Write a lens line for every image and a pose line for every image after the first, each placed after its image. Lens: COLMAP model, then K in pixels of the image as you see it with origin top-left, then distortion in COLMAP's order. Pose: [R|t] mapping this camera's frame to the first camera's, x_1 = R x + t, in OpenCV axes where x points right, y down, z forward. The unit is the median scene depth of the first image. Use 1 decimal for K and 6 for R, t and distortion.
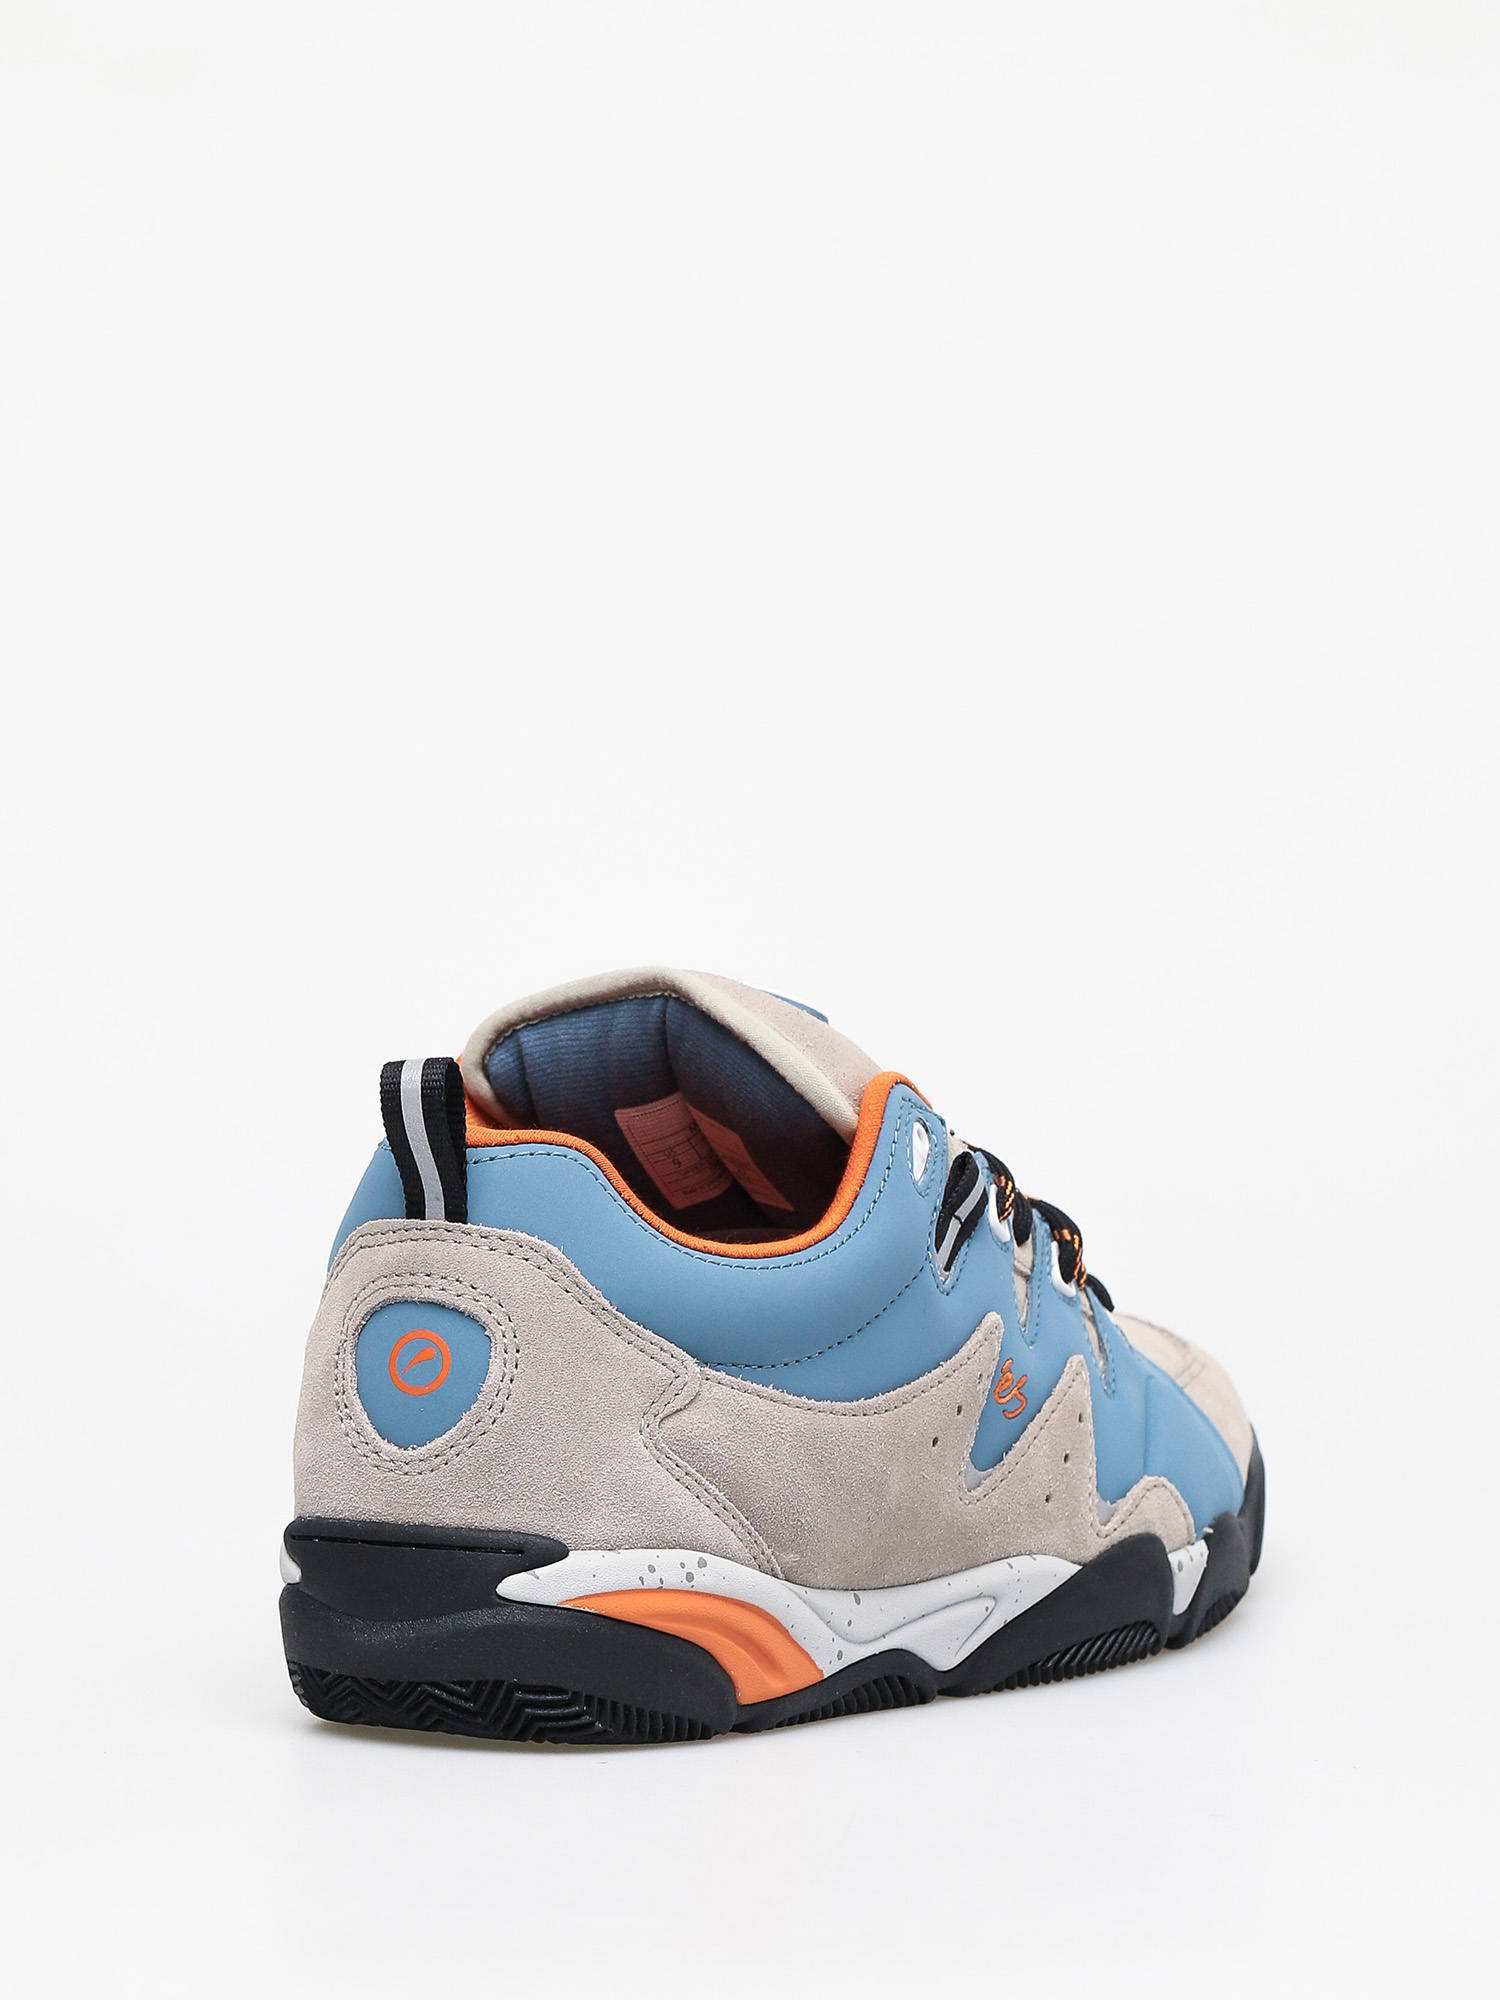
lens RADIAL K [[6618.3, 0, 748.5], [0, 6618.3, 999.6], [0, 0, 1]] dist [0.144754, 0.000000]
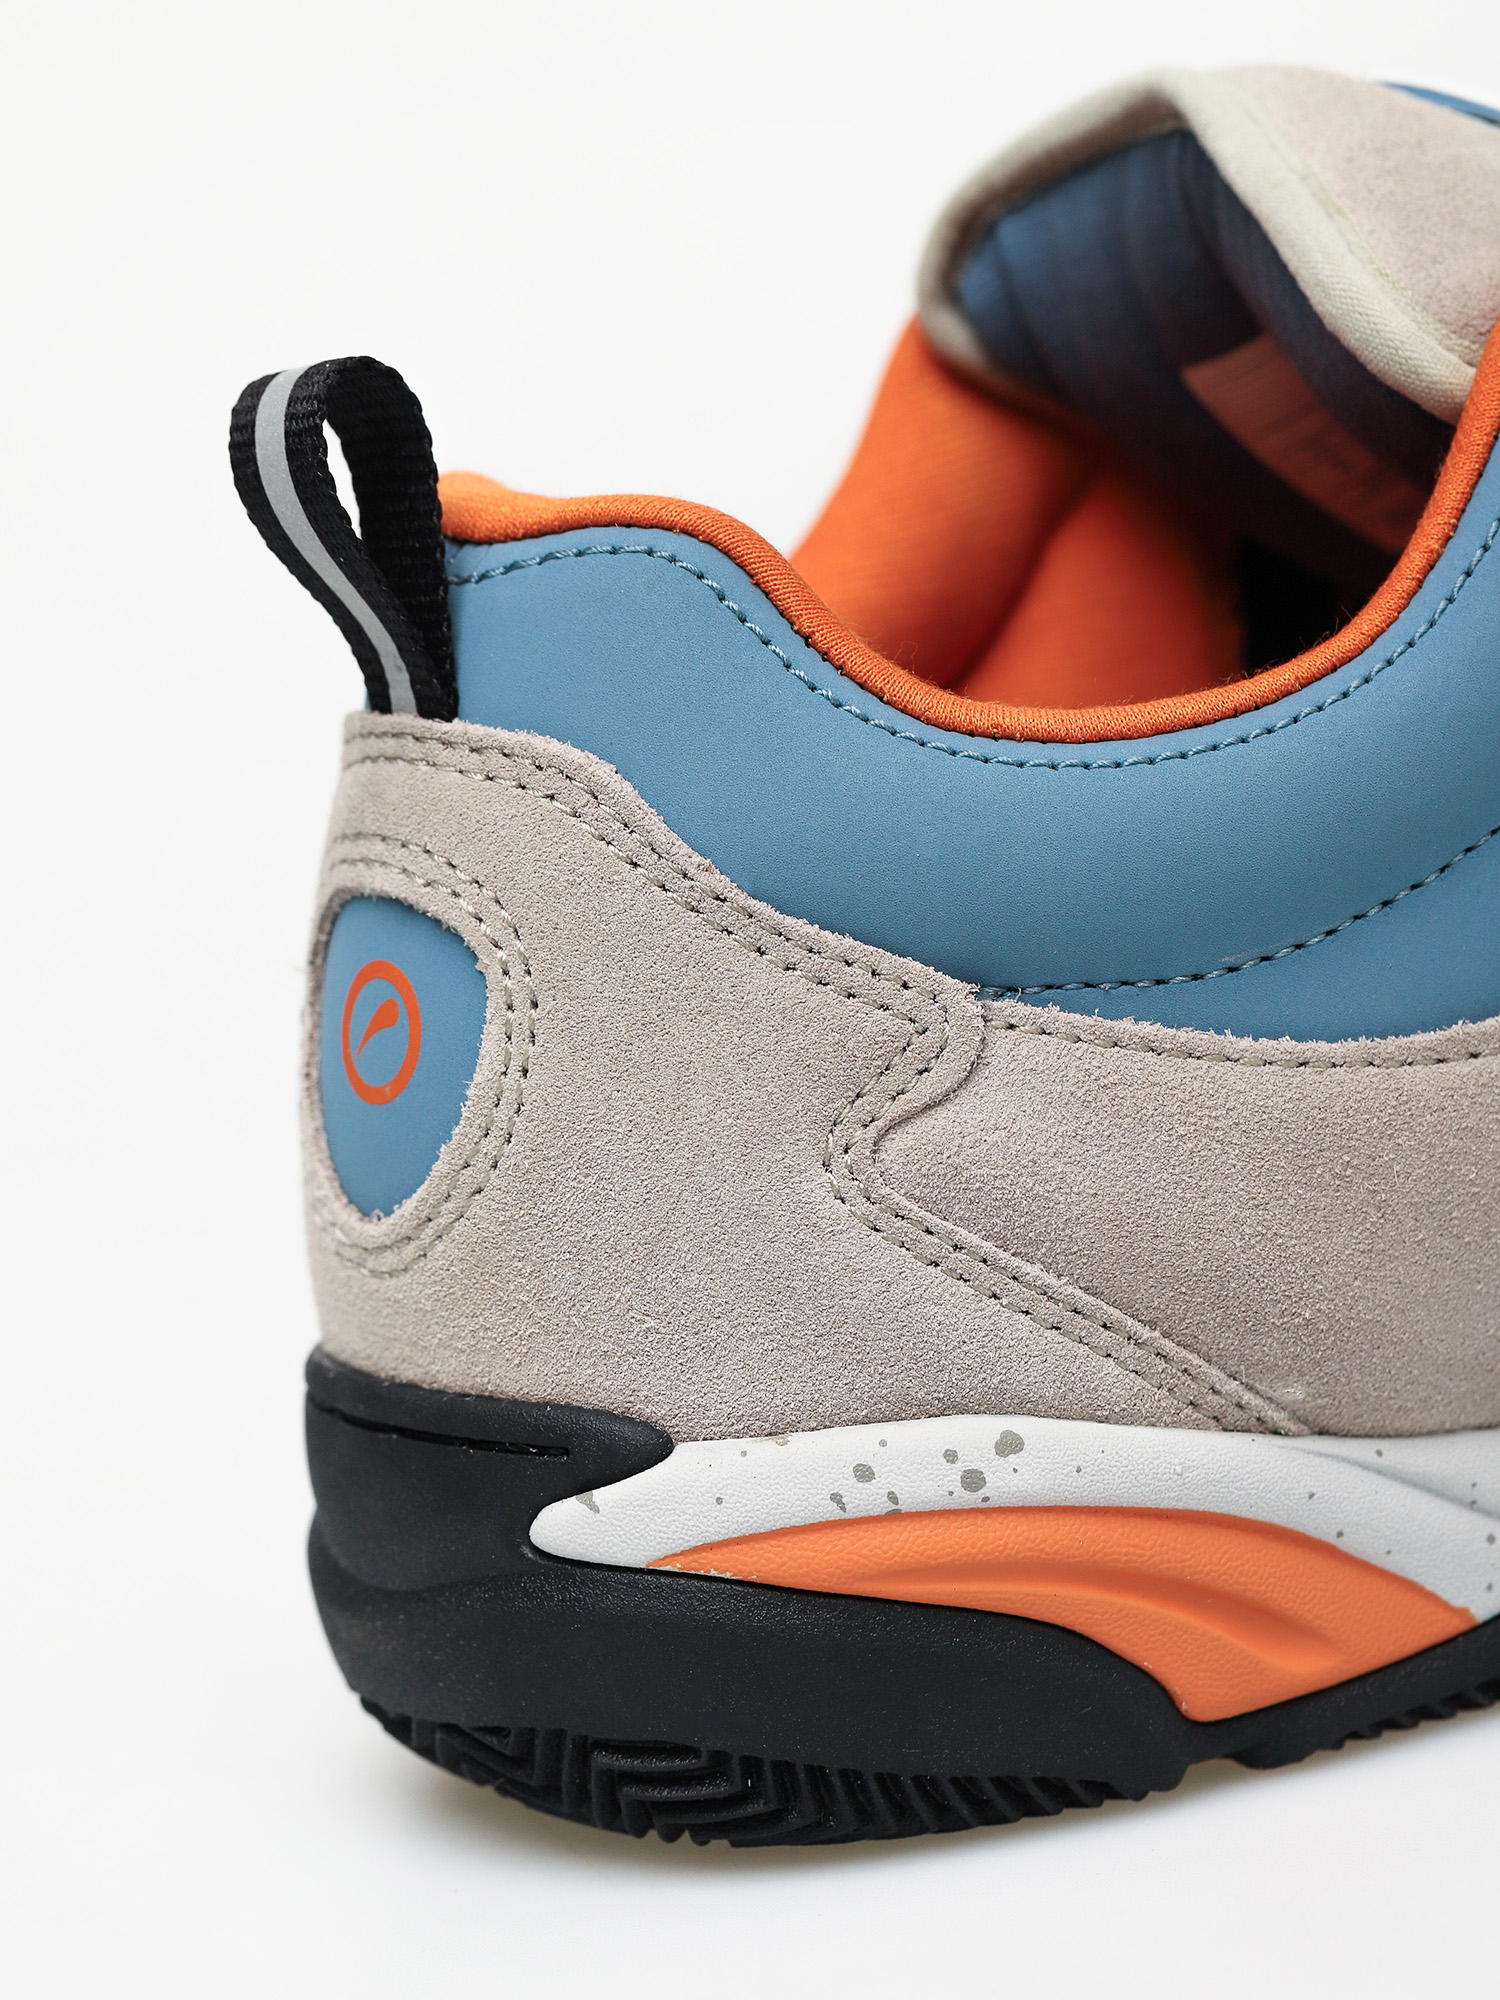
lens RADIAL K [[6618.3, 0, 755.7], [0, 6618.3, 999.0], [0, 0, 1]] dist [0.144754, 0.000000]
pose [[0.902240, -0.047126, -0.428652, 0.170015], [0.109504, 0.986467, 0.122035, -0.000412], [0.417100, -0.157044, 0.895190, 0.602403]]
